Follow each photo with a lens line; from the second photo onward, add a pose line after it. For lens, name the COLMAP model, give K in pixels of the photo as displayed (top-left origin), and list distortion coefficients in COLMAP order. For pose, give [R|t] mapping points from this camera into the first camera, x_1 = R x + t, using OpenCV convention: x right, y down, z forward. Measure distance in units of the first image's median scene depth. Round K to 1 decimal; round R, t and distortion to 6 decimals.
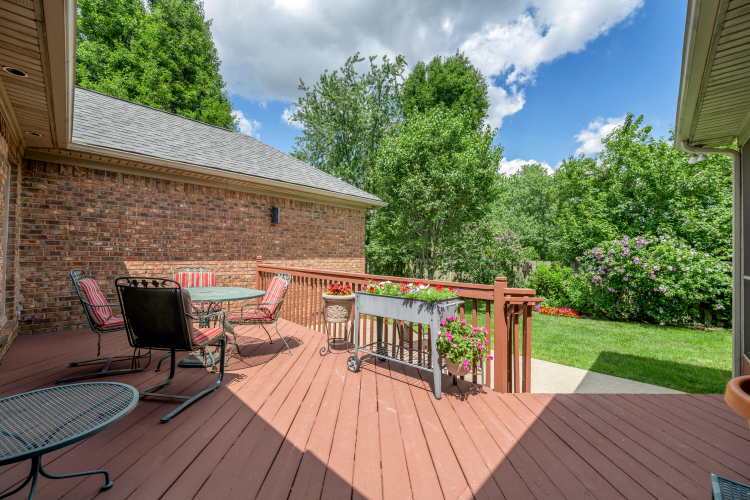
lens RADIAL K [[295.6, 0, 377.4], [0, 295.6, 251.2], [0, 0, 1]] dist [-0.008055, 0.000564]
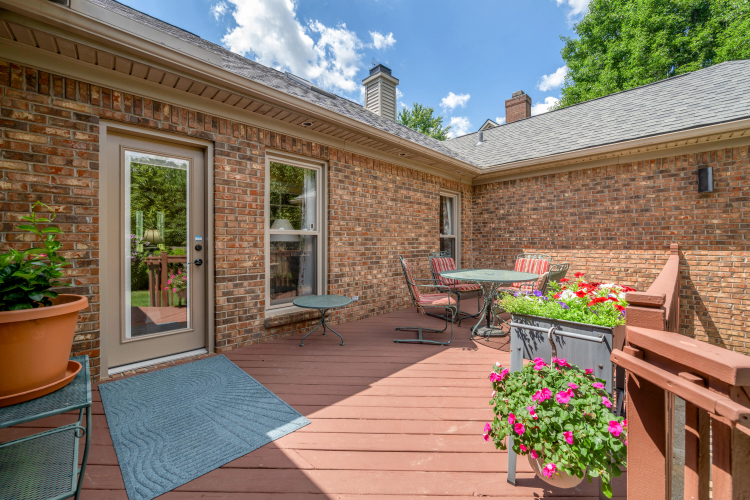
lens RADIAL K [[295.6, 0, 371.6], [0, 295.6, 246.7], [0, 0, 1]] dist [-0.008055, 0.000564]
pose [[-0.015895, -0.000981, -0.999873, 0.355994], [0.013527, 0.999908, -0.001196, 0.016109], [0.999782, -0.013544, -0.015880, 0.335716]]
